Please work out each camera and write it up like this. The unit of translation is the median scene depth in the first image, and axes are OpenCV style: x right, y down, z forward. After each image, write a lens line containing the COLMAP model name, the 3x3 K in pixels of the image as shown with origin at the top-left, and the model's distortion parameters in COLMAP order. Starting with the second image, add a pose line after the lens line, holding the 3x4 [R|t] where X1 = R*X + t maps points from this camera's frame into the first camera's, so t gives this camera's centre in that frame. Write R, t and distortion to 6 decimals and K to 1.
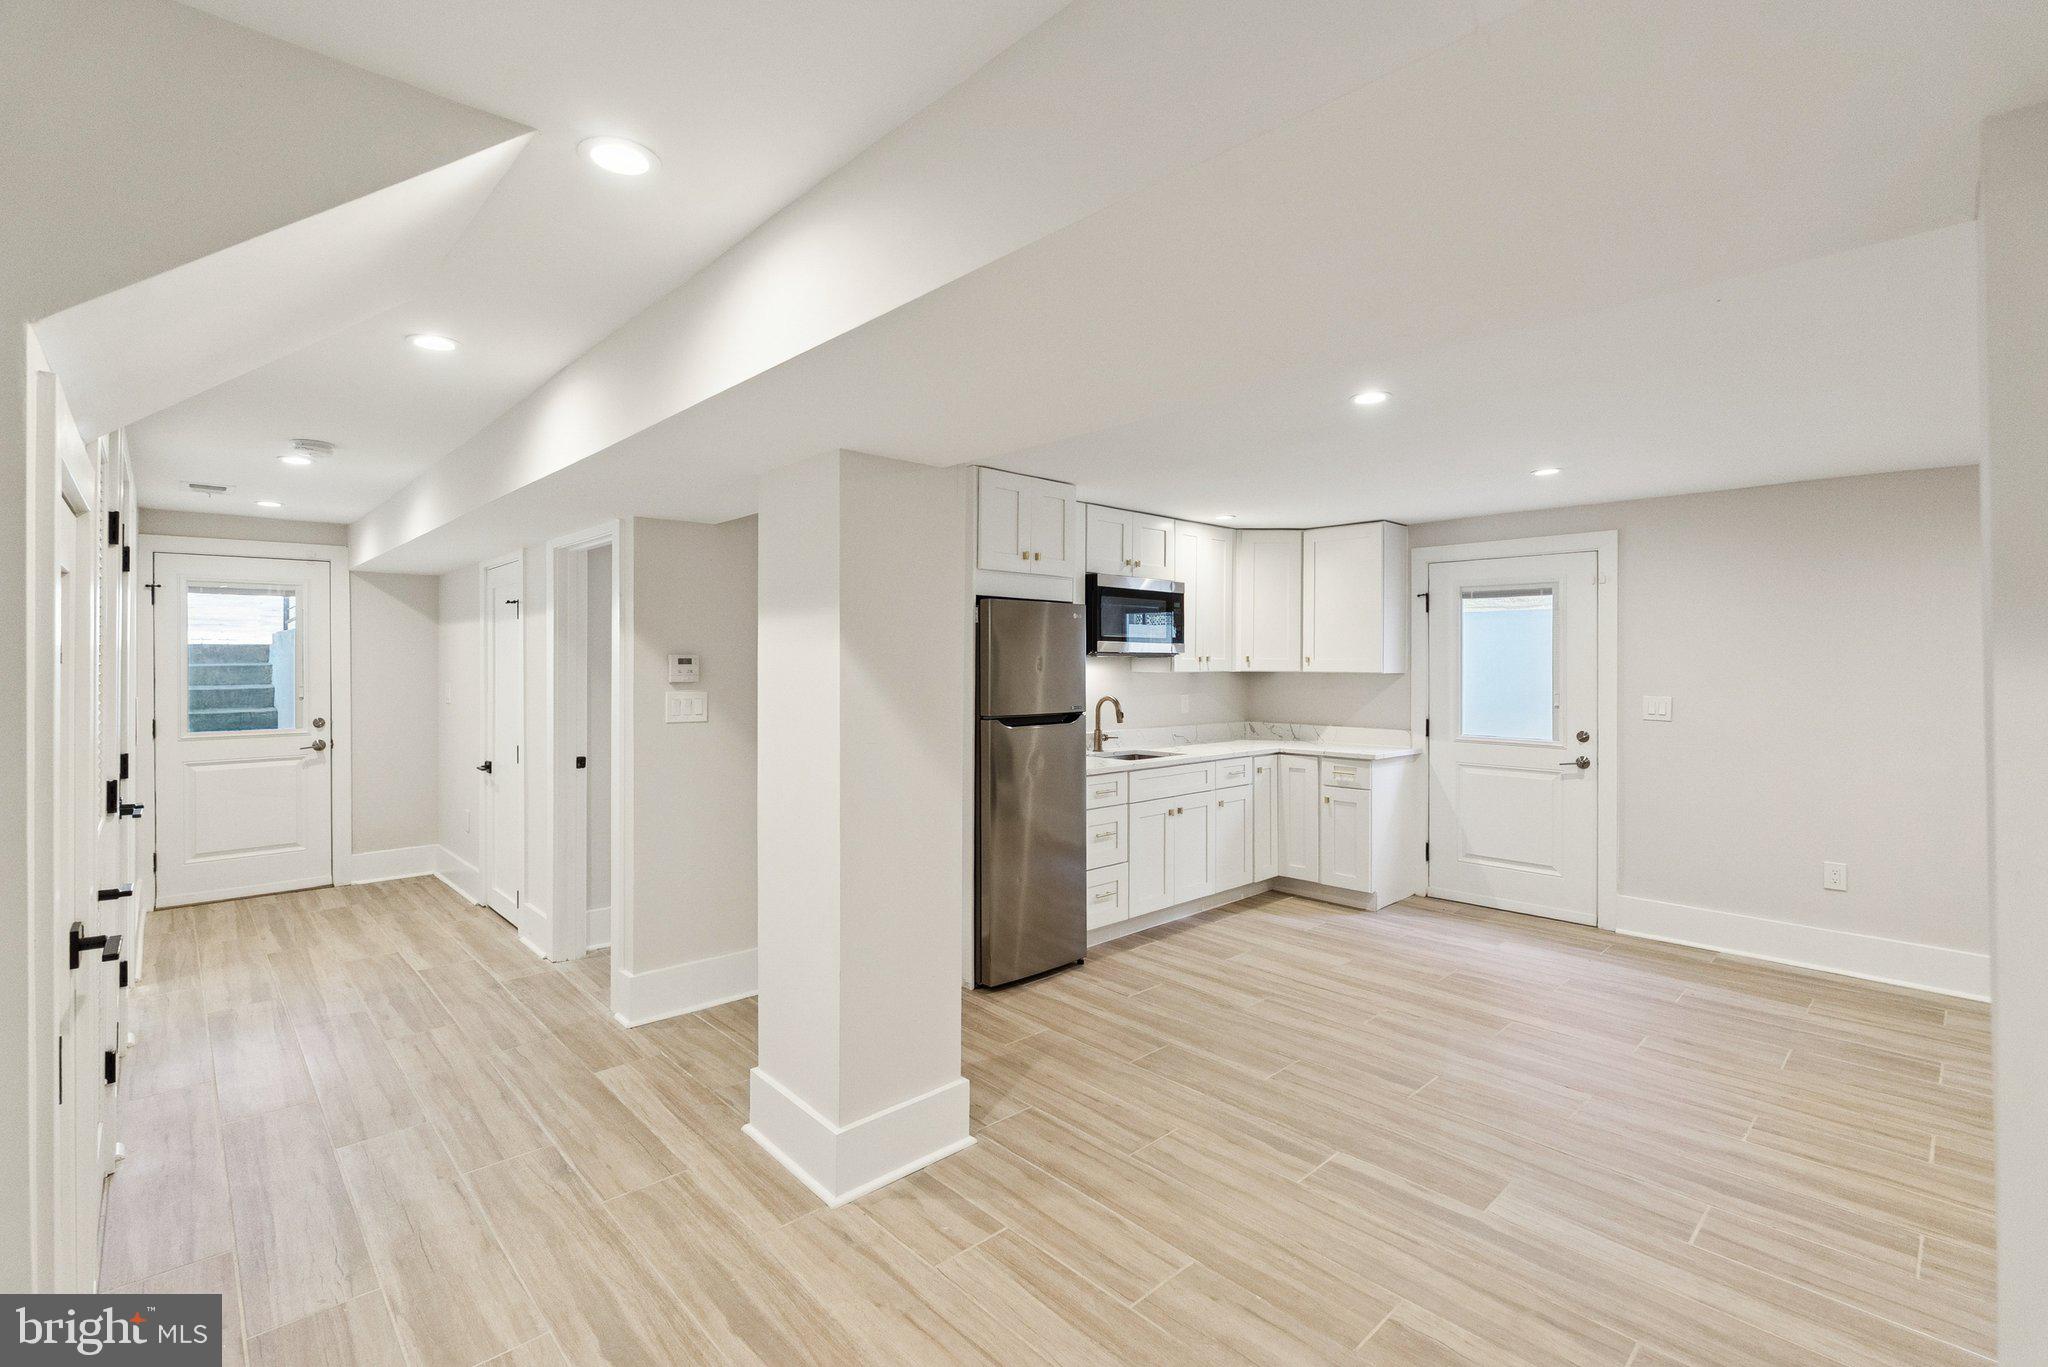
lens RADIAL K [[908.4, 0, 1028.9], [0, 908.4, 662.6], [0, 0, 1]] dist [-0.001316, -0.000040]
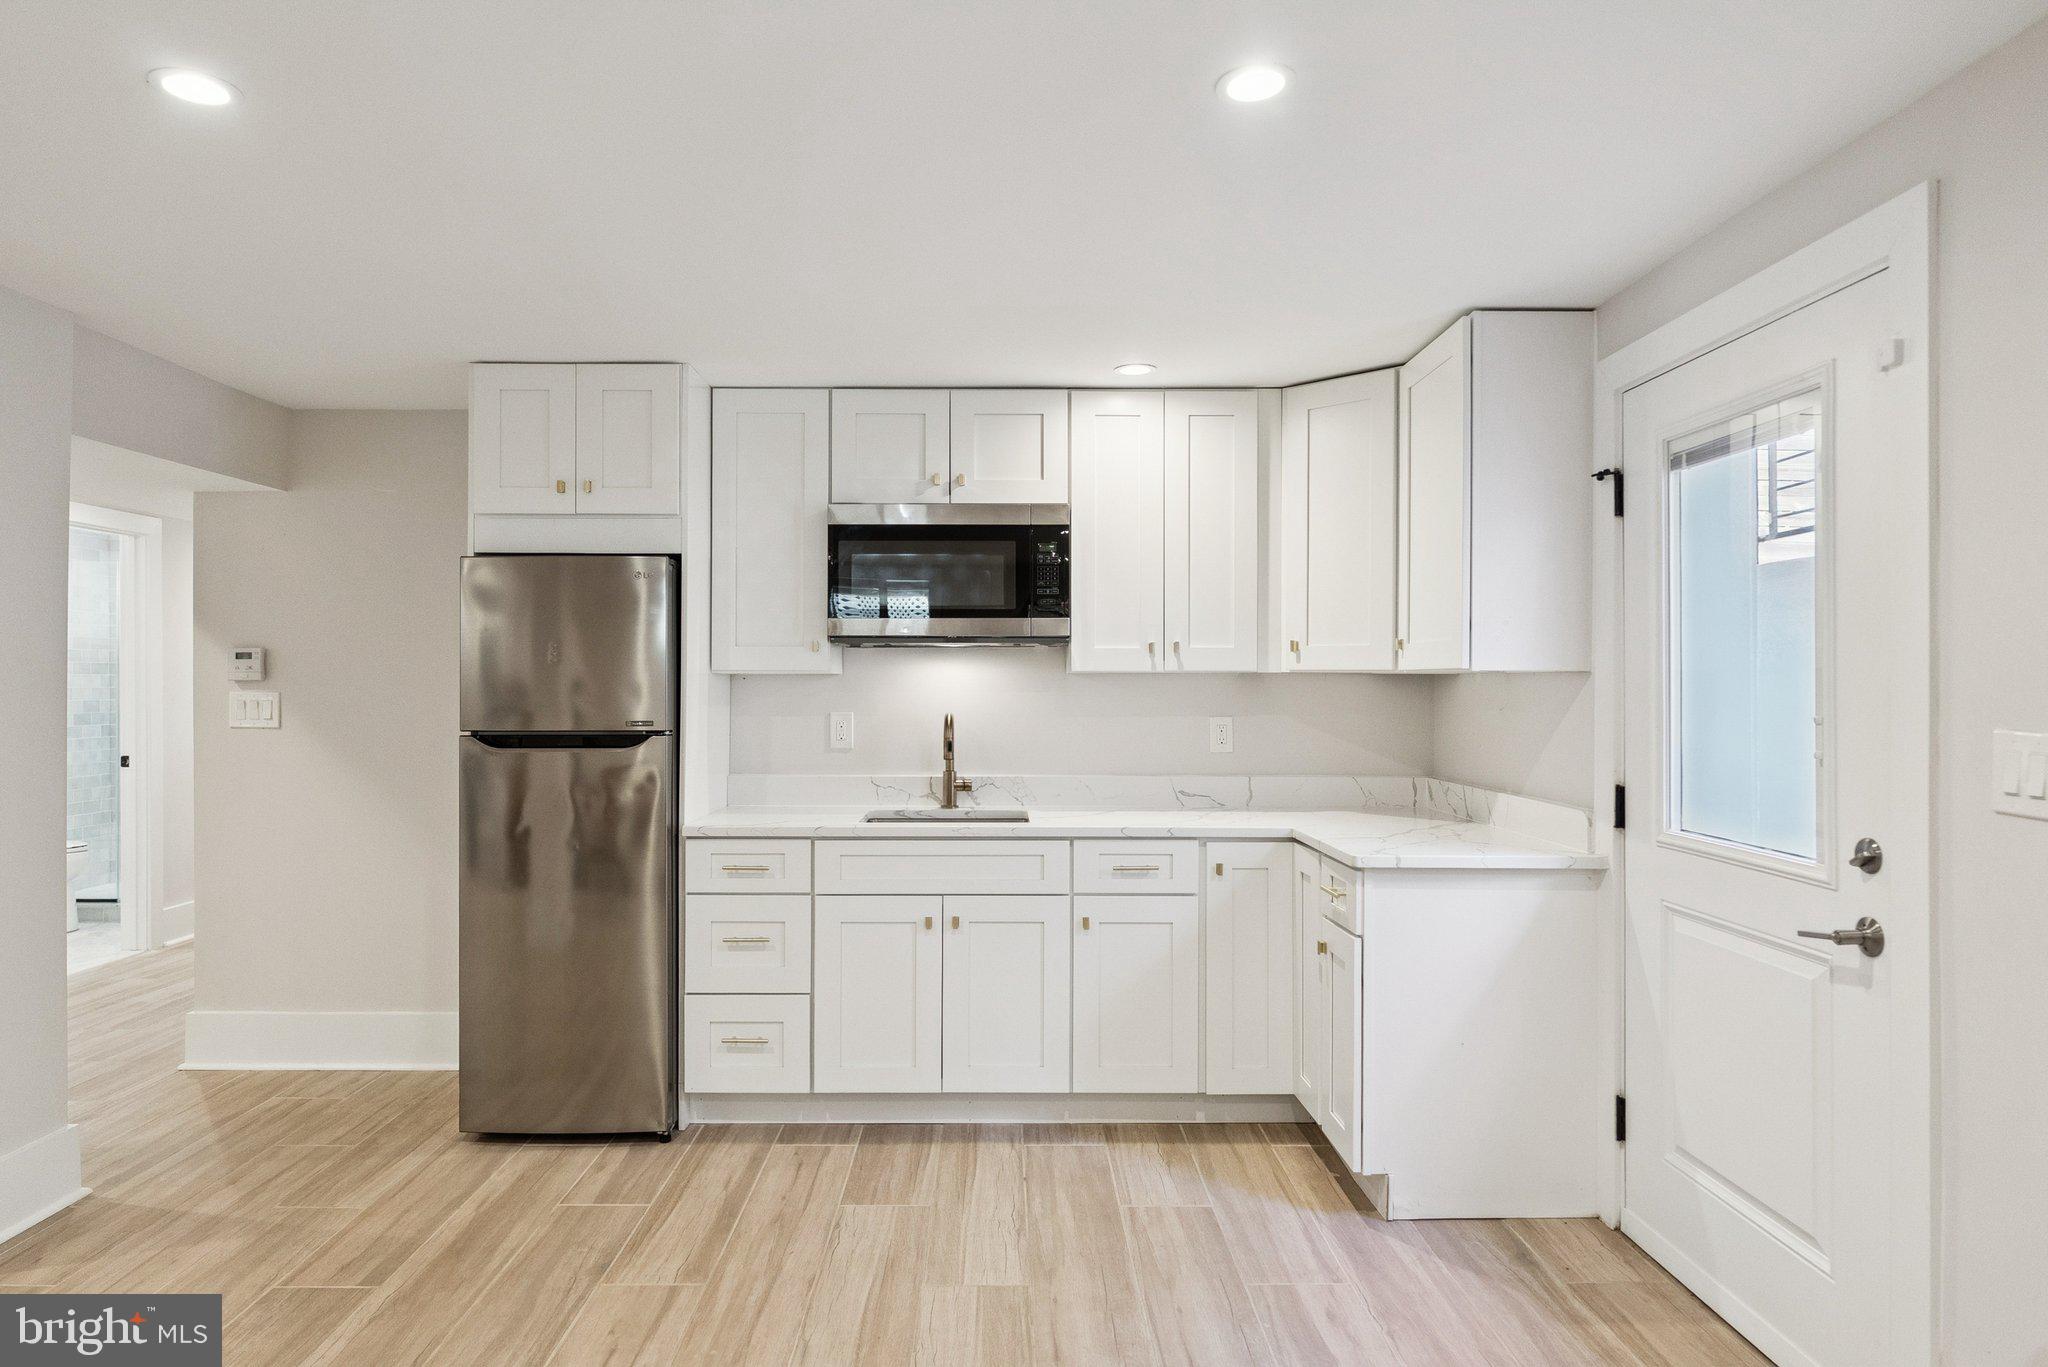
lens RADIAL K [[1221.8, 0, 1011.4], [0, 1221.8, 686.7], [0, 0, 1]] dist [-0.005006, 0.001441]
pose [[0.732891, -0.001353, -0.680345, 0.815798], [0.001540, 0.999999, -0.000330, 0.025568], [0.680345, -0.000806, 0.732892, 0.573036]]
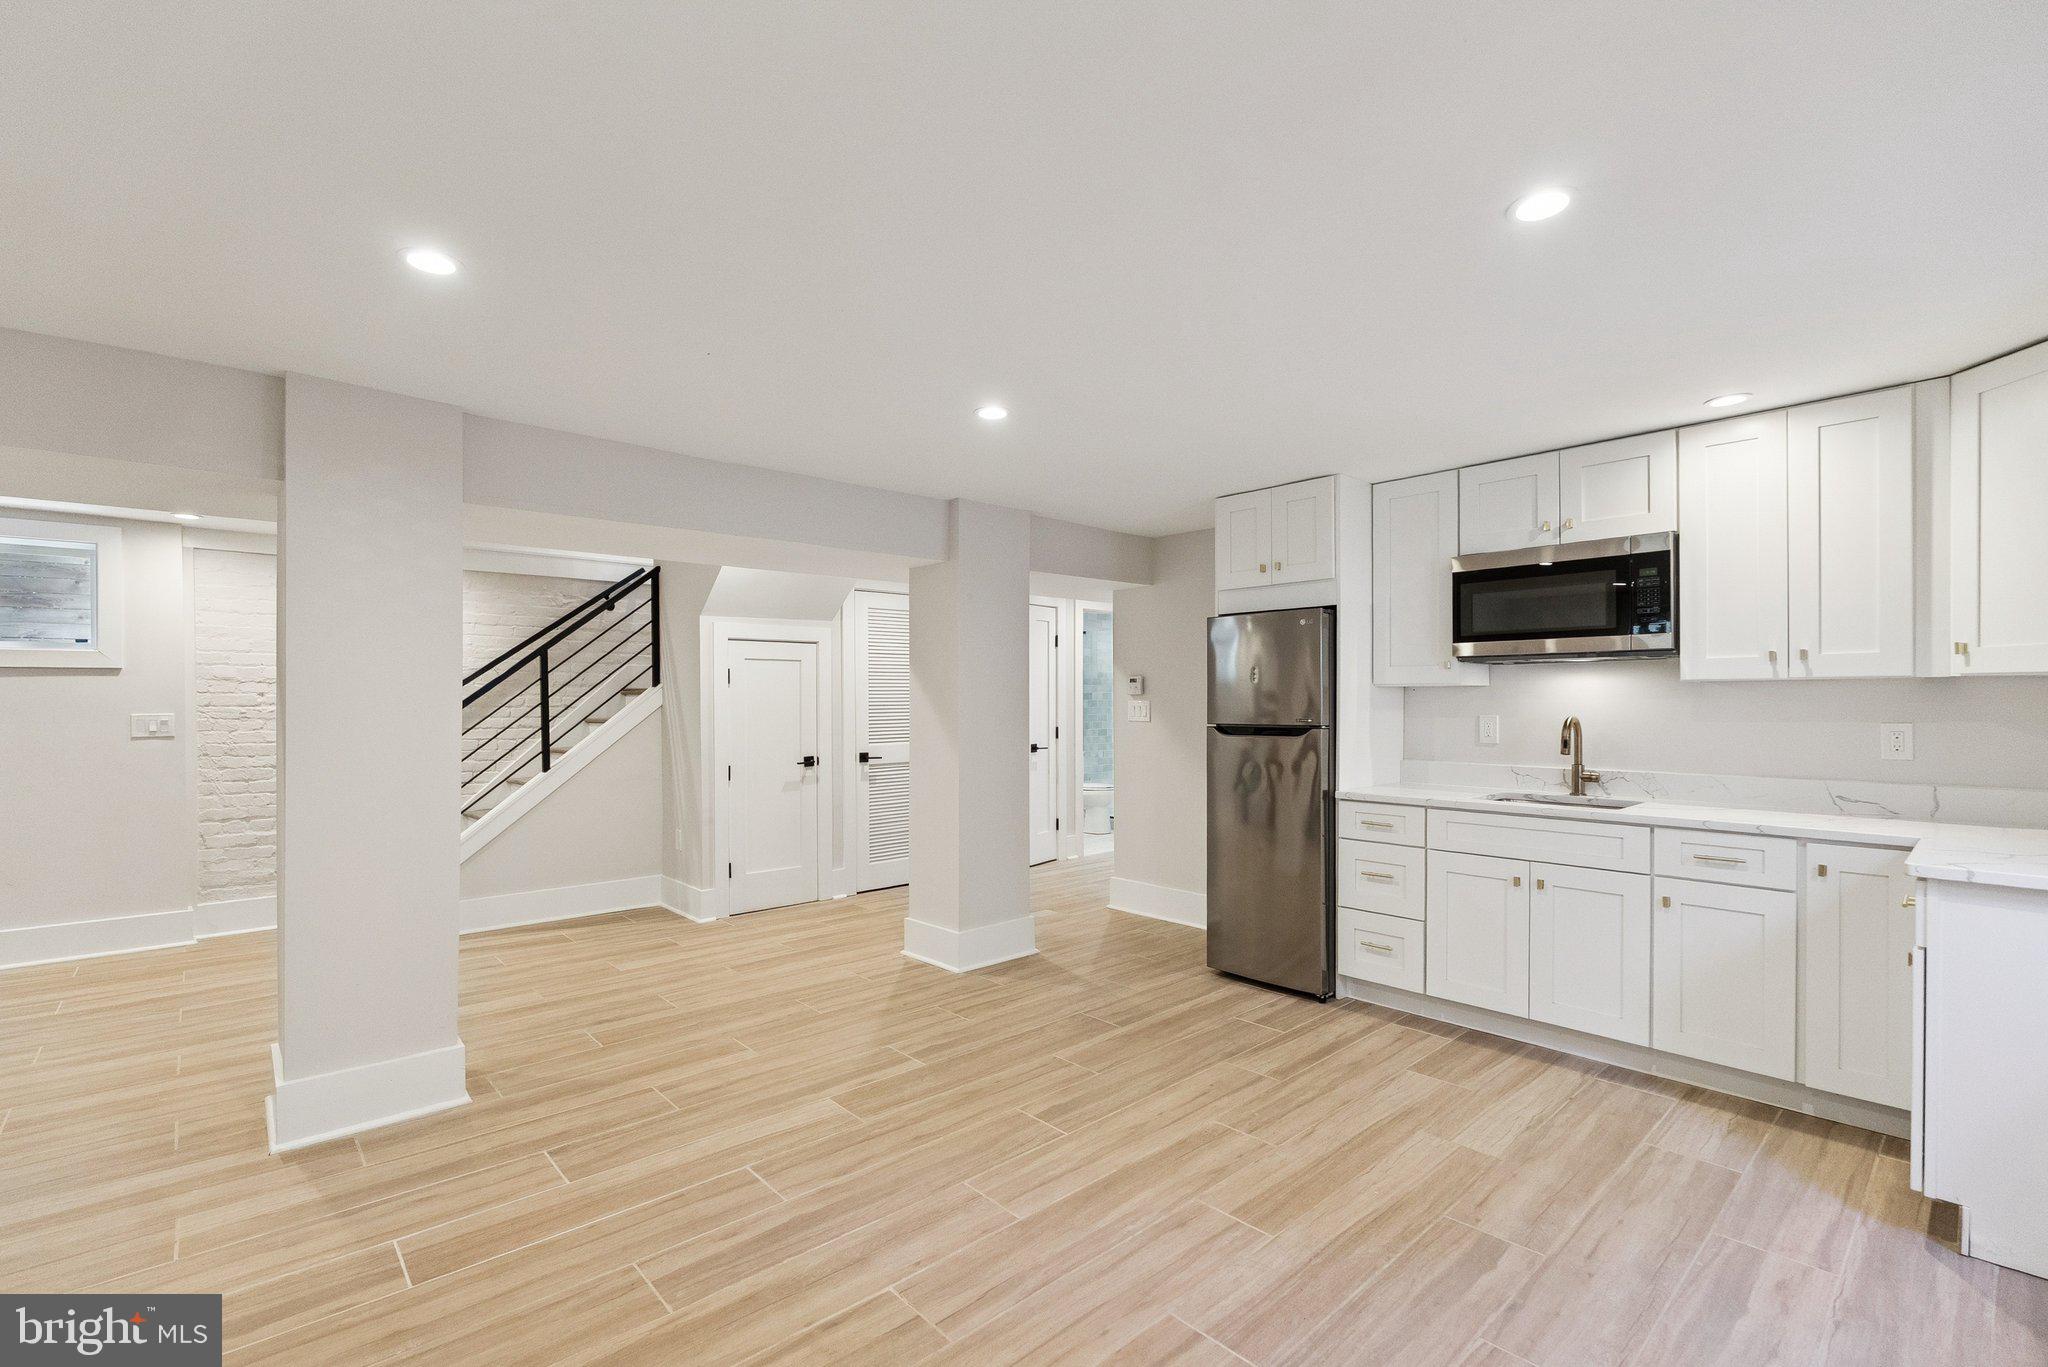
lens RADIAL K [[915.2, 0, 1016.9], [0, 915.2, 705.6], [0, 0, 1]] dist [-0.001256, 0.000134]
pose [[-0.023593, 0.003135, -0.999717, 1.011771], [0.004663, 0.999985, 0.003026, 0.030656], [0.999711, -0.004590, -0.023608, 0.740636]]
